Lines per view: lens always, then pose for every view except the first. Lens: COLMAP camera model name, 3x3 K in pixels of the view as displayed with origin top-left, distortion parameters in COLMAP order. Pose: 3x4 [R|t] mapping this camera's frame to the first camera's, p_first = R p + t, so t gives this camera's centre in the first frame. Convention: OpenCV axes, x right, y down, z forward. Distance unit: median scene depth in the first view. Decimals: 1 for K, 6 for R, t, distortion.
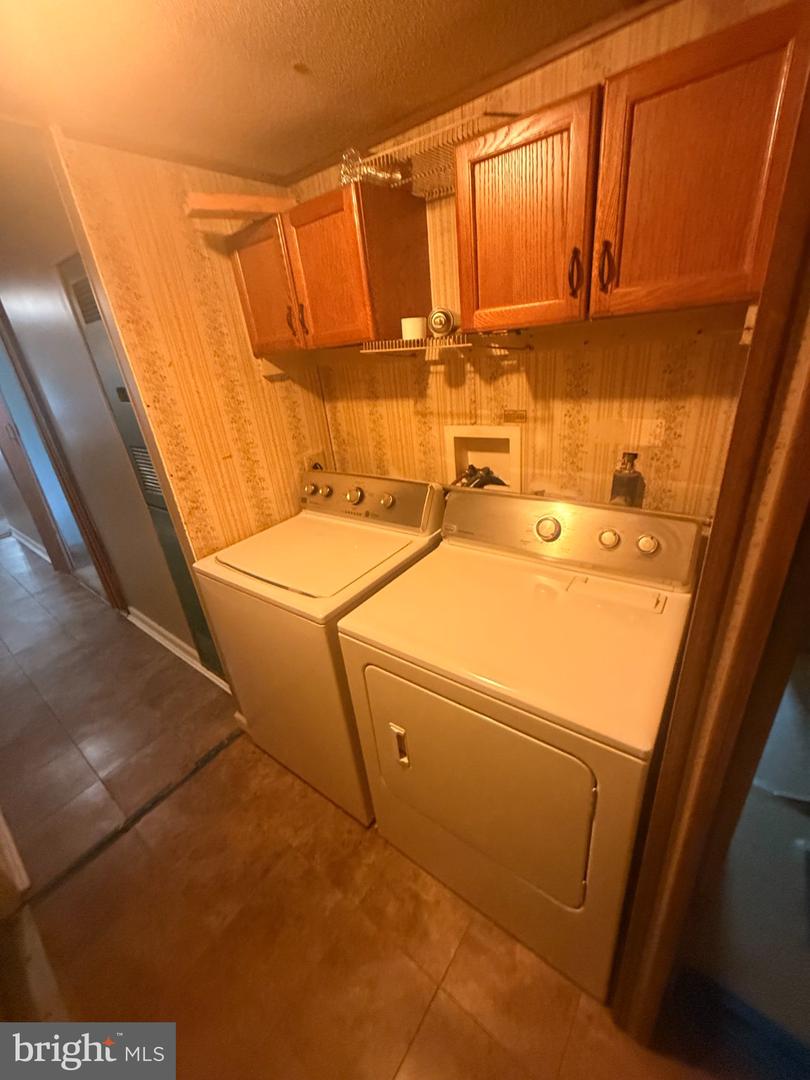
lens RADIAL K [[430.1, 0, 404.1], [0, 430.1, 536.7], [0, 0, 1]] dist [-0.000412, -0.000364]
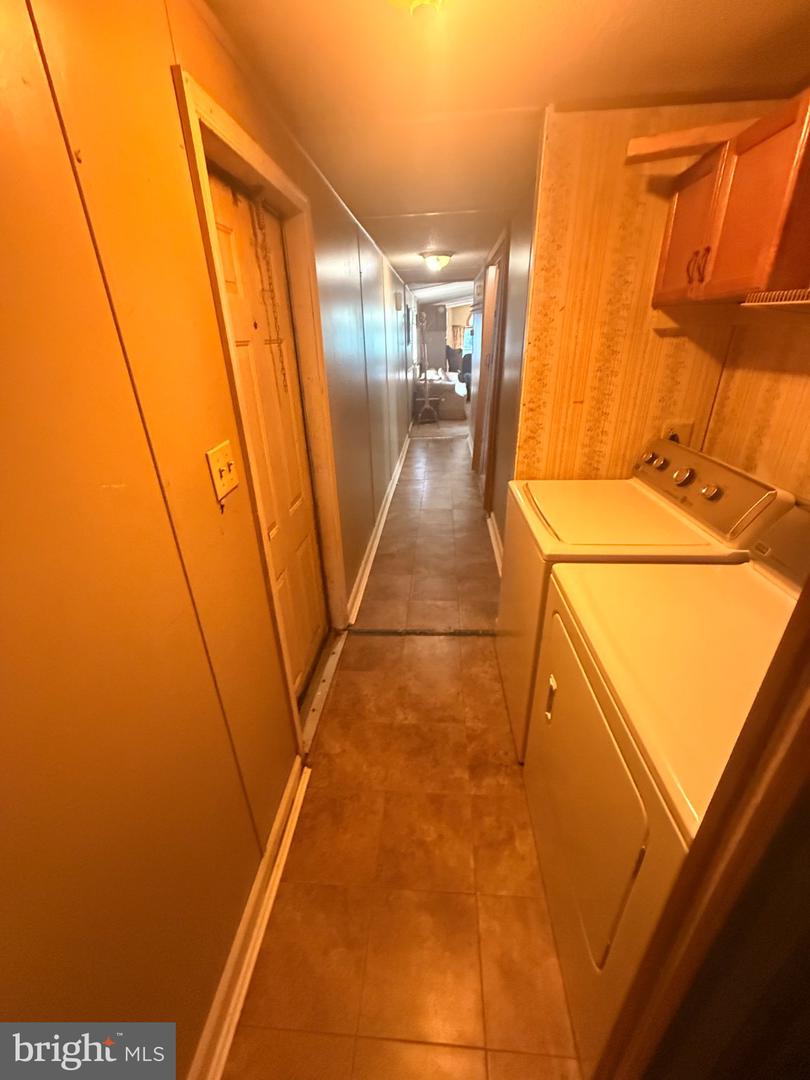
lens RADIAL K [[430.1, 0, 406.0], [0, 430.1, 539.4], [0, 0, 1]] dist [-0.000412, -0.000364]
pose [[0.546589, 0.438232, -0.713578, 0.276258], [-0.374438, 0.890104, 0.259830, 0.003924], [0.749024, 0.125171, 0.650611, 0.016618]]
